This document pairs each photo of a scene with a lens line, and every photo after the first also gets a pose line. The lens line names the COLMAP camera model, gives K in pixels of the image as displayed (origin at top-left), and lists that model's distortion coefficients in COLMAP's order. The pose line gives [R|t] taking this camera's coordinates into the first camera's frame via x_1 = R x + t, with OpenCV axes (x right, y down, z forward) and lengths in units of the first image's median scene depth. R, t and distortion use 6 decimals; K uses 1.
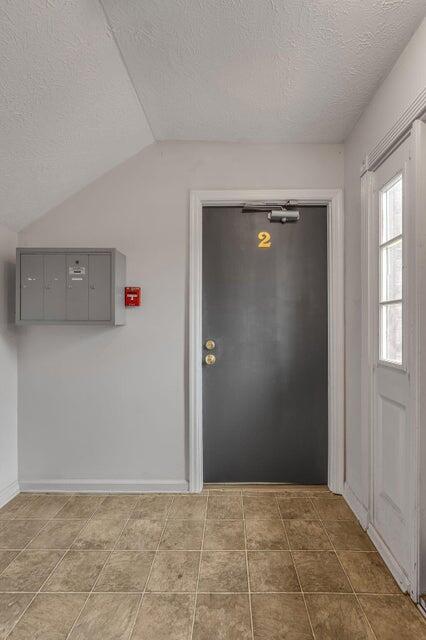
lens RADIAL K [[281.9, 0, 214.4], [0, 281.9, 323.3], [0, 0, 1]] dist [-0.004399, 0.001240]
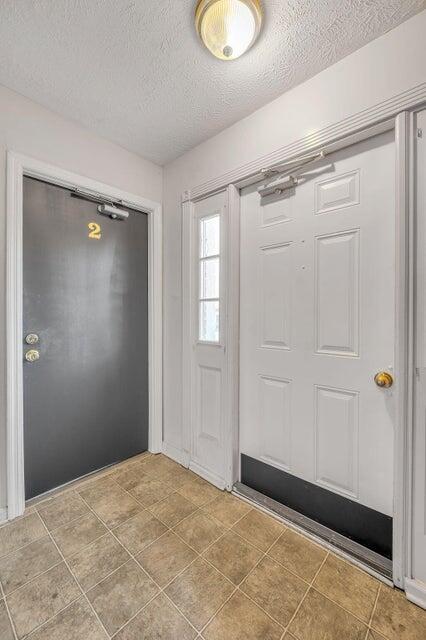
lens RADIAL K [[272.8, 0, 213.6], [0, 272.8, 316.6], [0, 0, 1]] dist [0.004318, 0.000211]
pose [[0.670600, -0.003902, 0.741809, -0.338712], [-0.004109, 0.999951, 0.008975, -0.000153], [-0.741808, -0.009067, 0.670551, 0.036122]]
